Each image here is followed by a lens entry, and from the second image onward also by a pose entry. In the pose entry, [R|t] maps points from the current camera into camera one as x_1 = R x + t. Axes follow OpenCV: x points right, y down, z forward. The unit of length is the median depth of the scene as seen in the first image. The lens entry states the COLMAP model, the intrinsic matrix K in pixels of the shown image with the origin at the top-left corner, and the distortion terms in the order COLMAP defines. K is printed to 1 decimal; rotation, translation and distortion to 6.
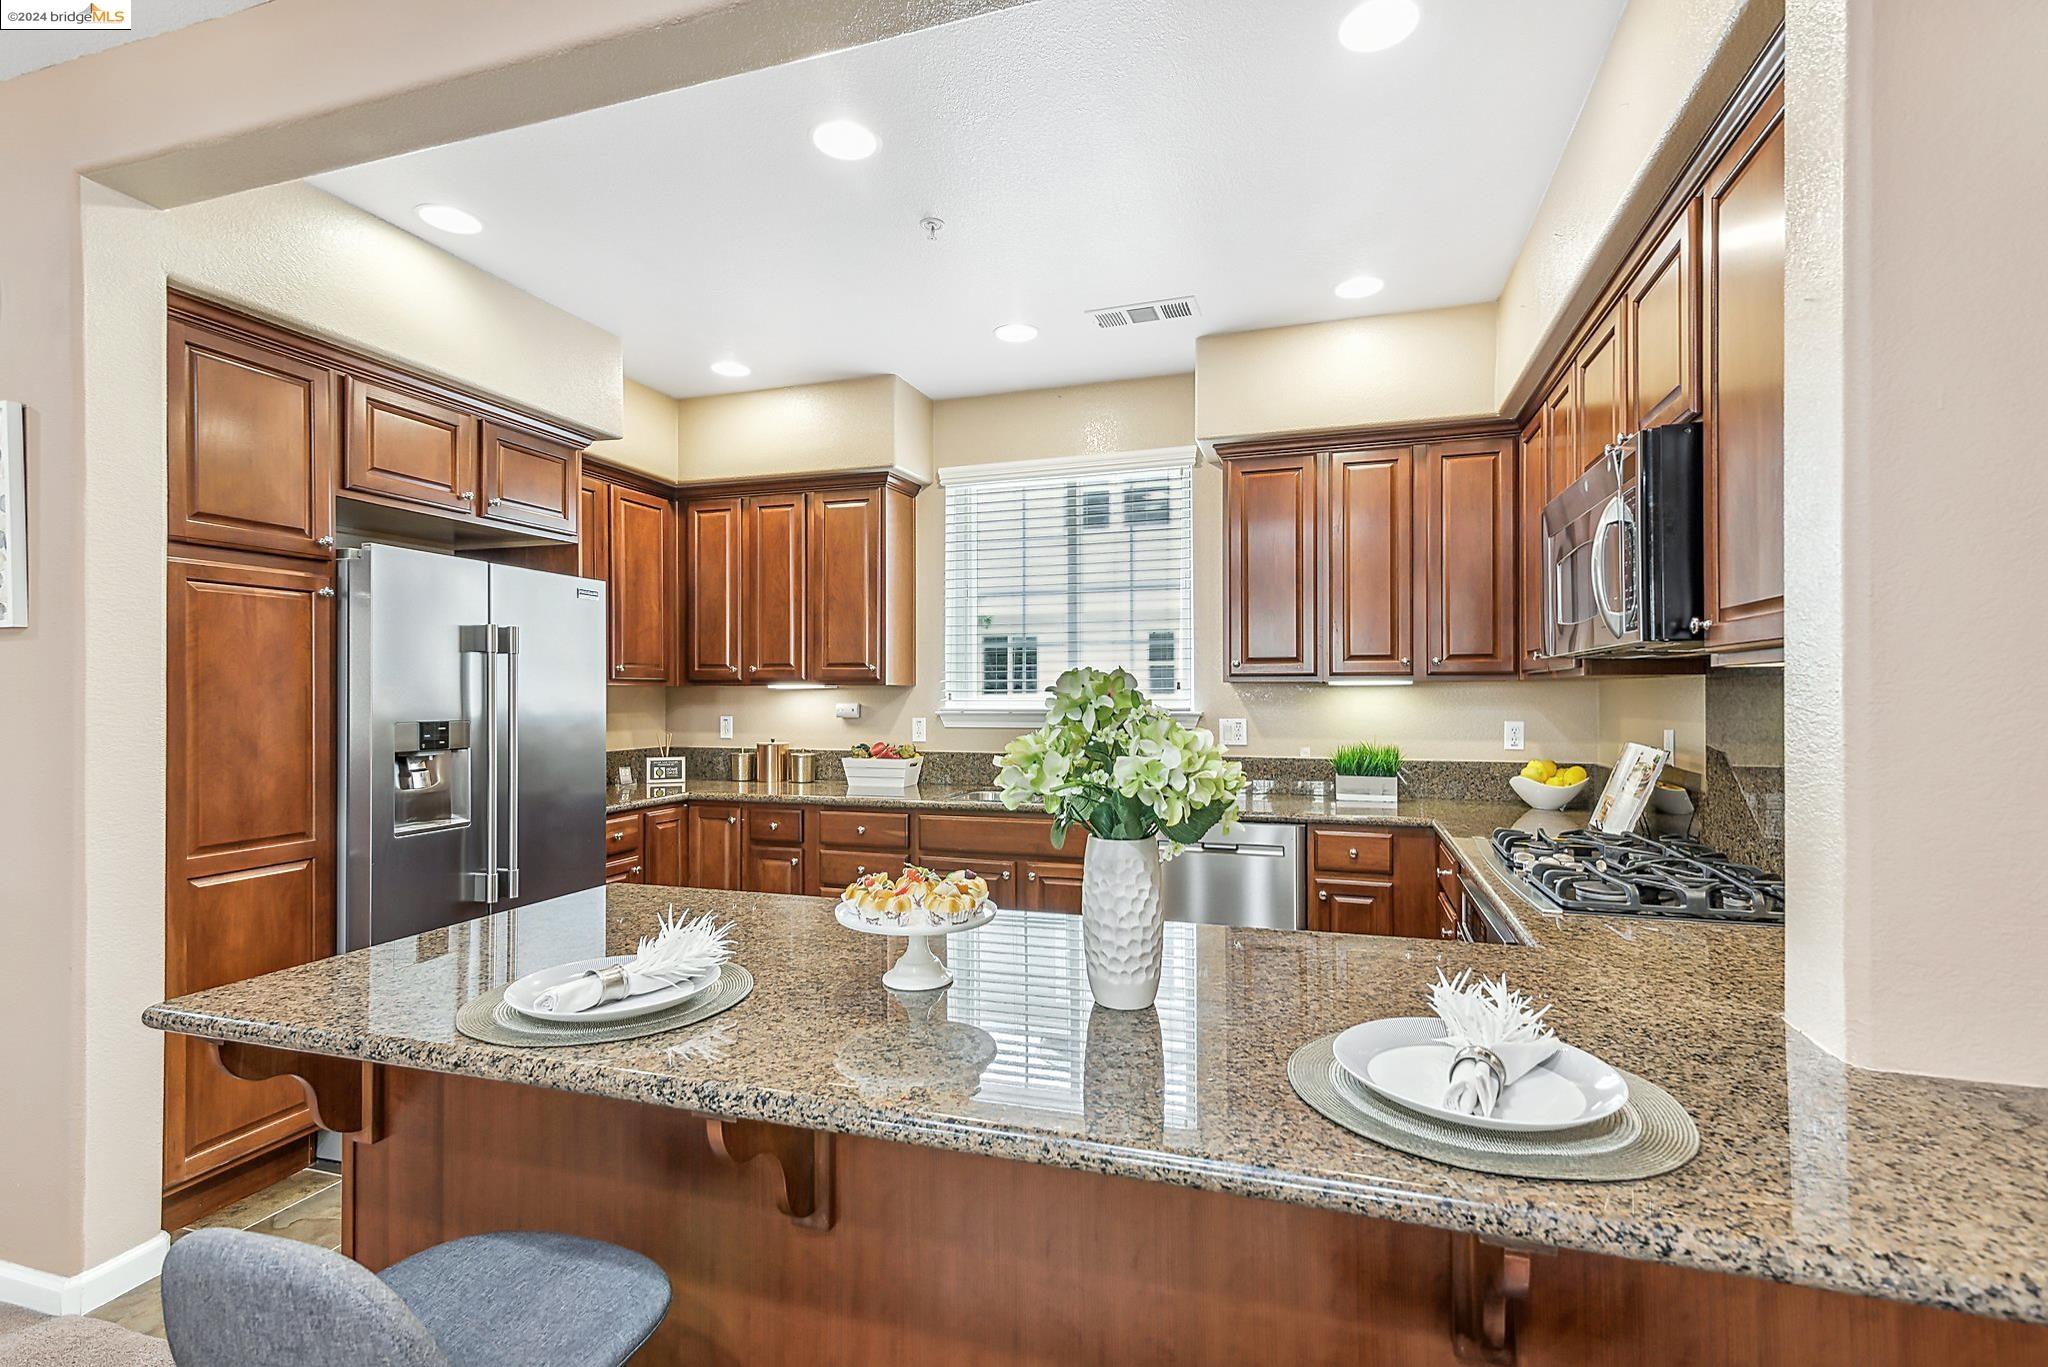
lens RADIAL K [[935.8, 0, 1027.5], [0, 935.8, 696.2], [0, 0, 1]] dist [0.001204, -0.000199]
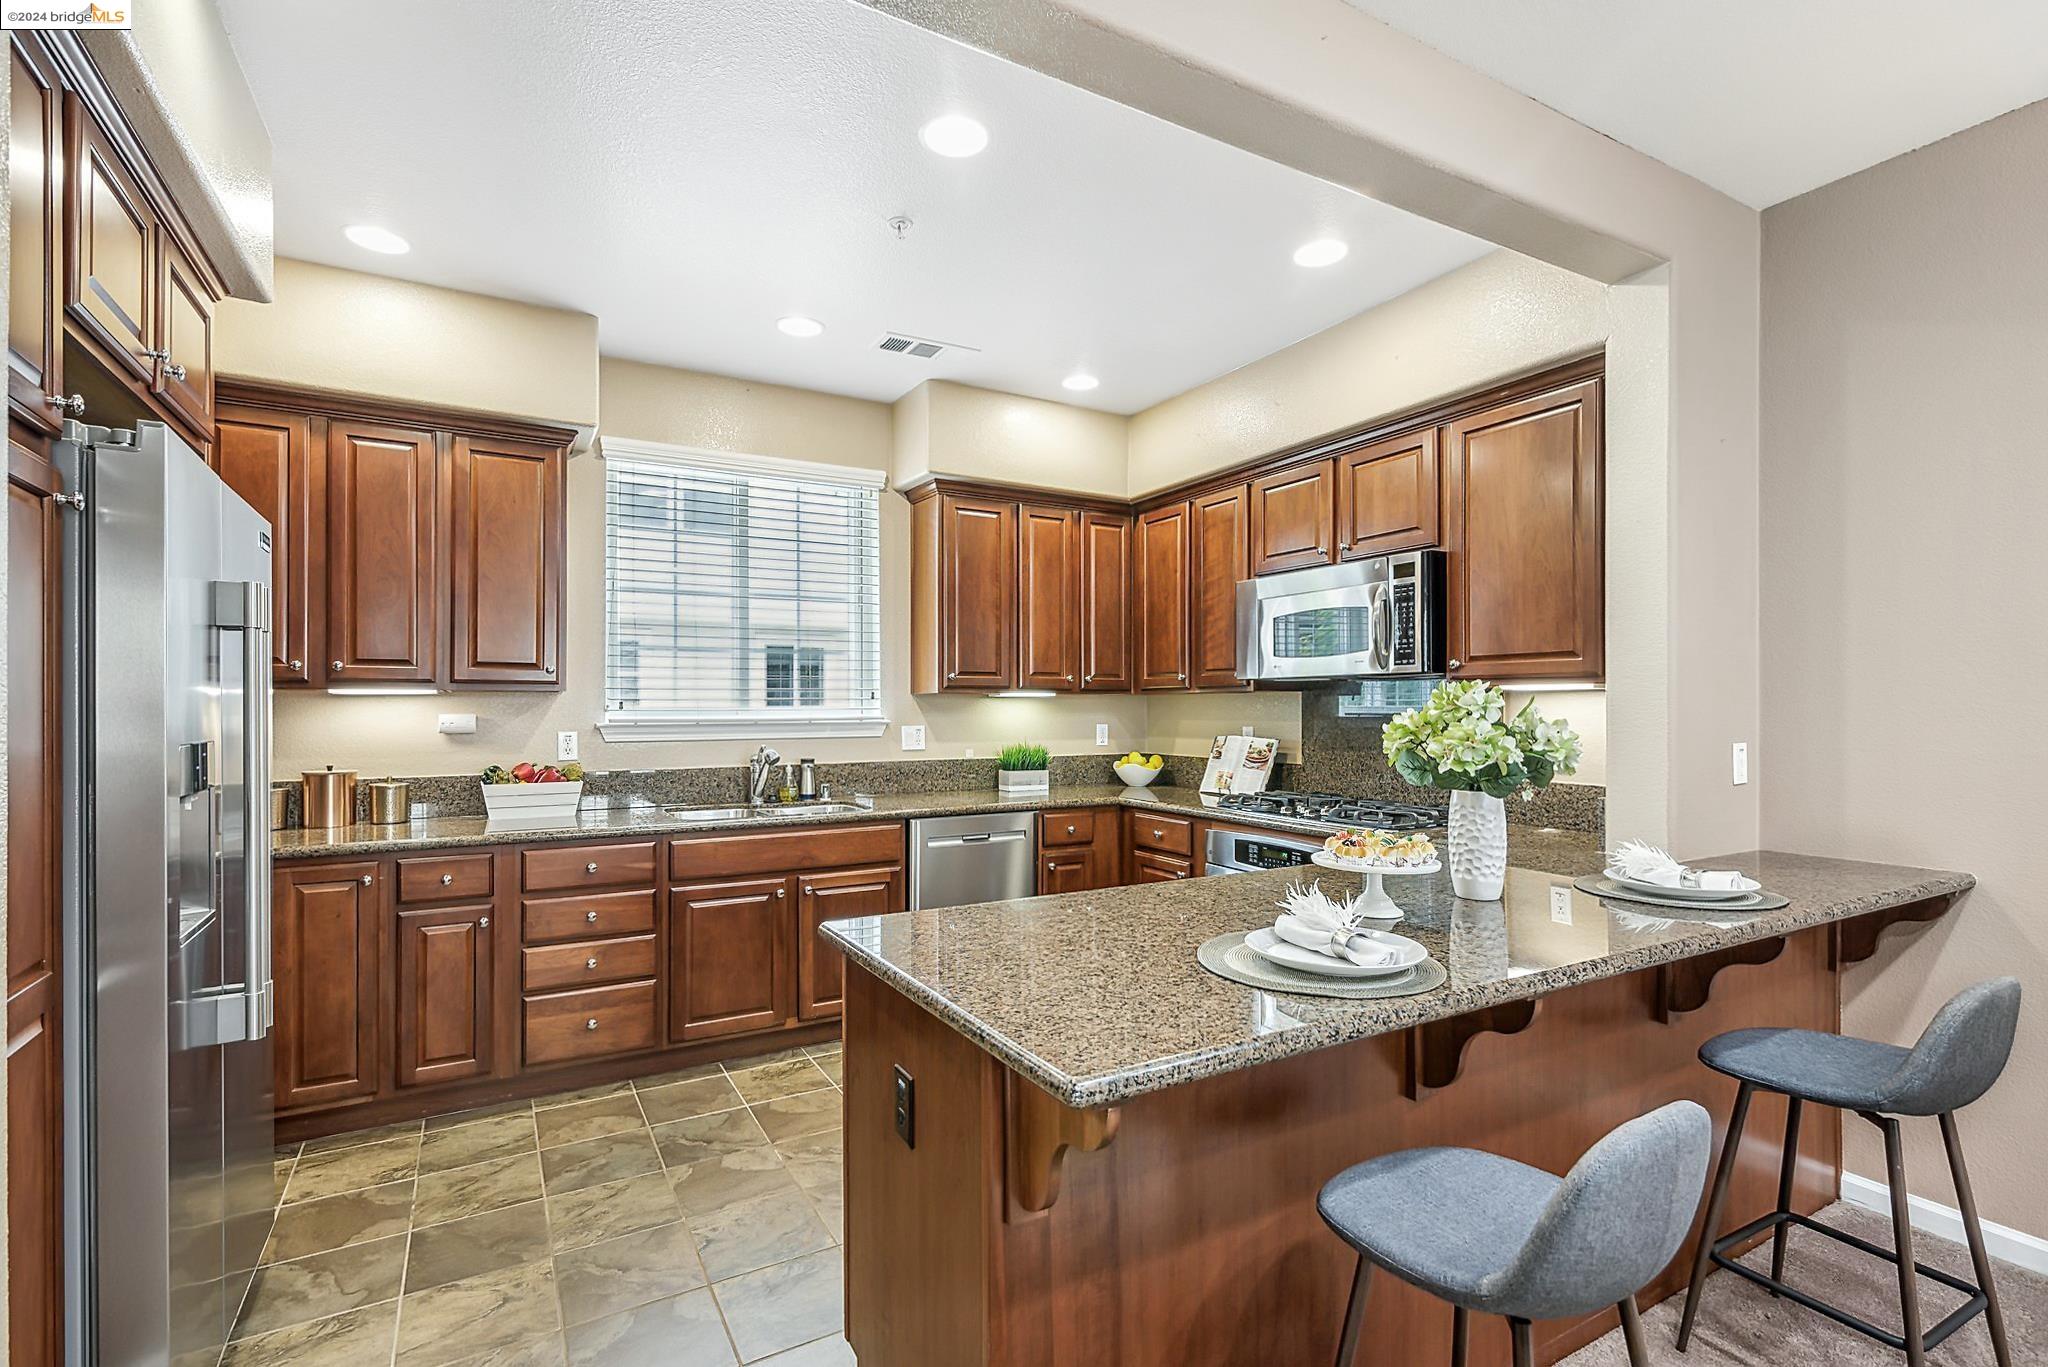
lens RADIAL K [[928.1, 0, 1026.7], [0, 928.1, 713.1], [0, 0, 1]] dist [0.001328, 0.000195]
pose [[0.675684, -0.003844, 0.737182, -0.544477], [0.000054, 0.999987, 0.005165, 0.003285], [-0.737192, -0.003450, 0.675675, 0.179005]]
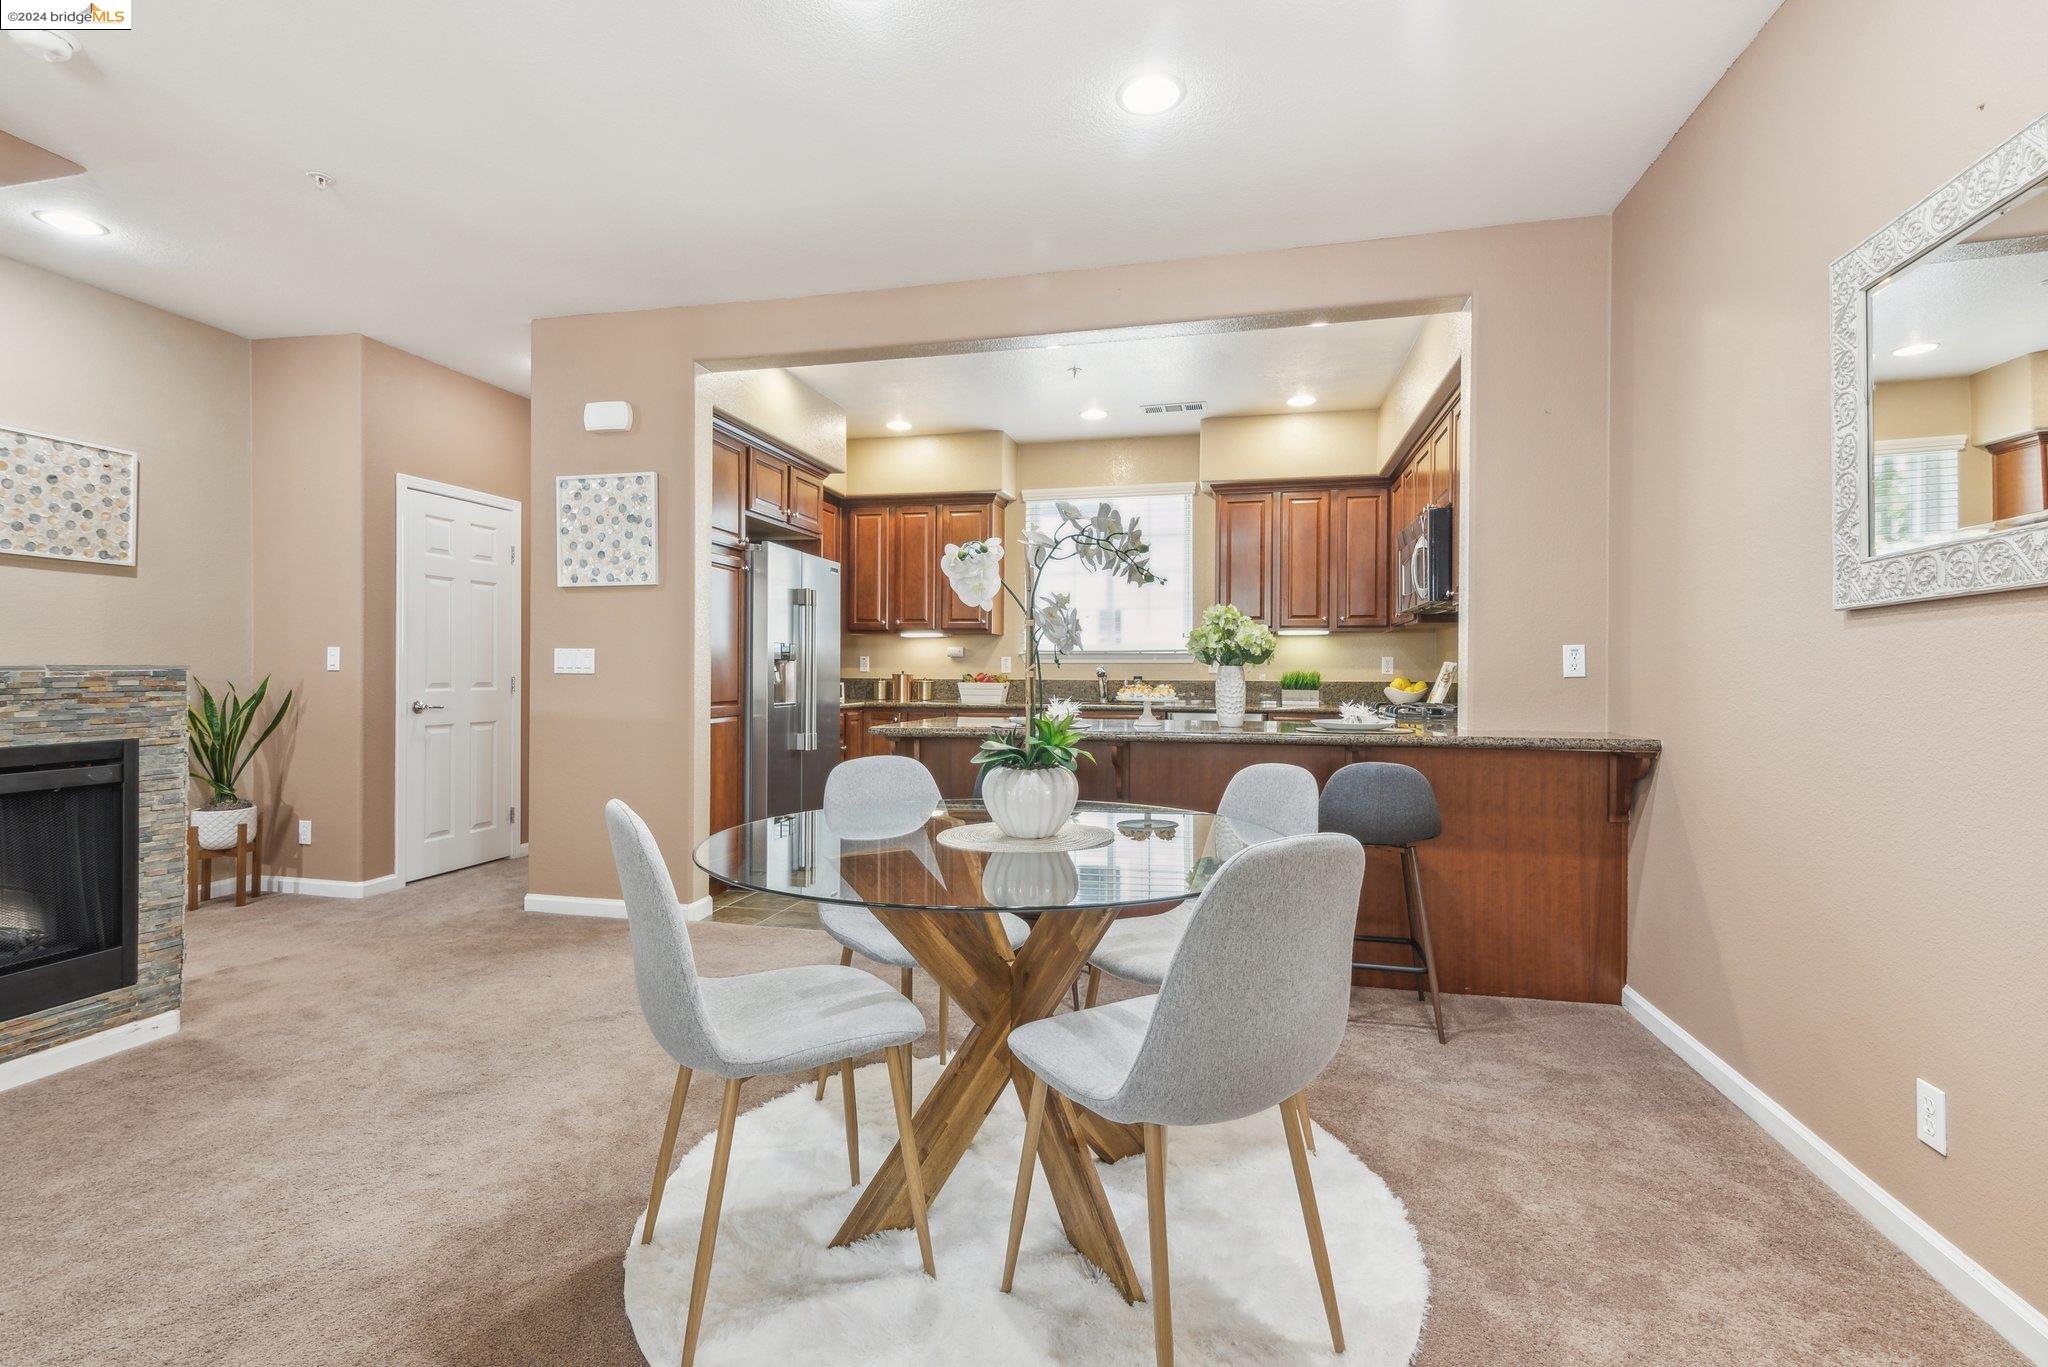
lens RADIAL K [[932.1, 0, 1024.0], [0, 932.1, 683.5], [0, 0, 1]] dist [-0.000553, -0.000054]
pose [[0.996588, 0.007068, 0.082236, -0.255904], [-0.007832, 0.999929, 0.008964, 0.063915], [-0.082167, -0.009577, 0.996573, -0.589112]]
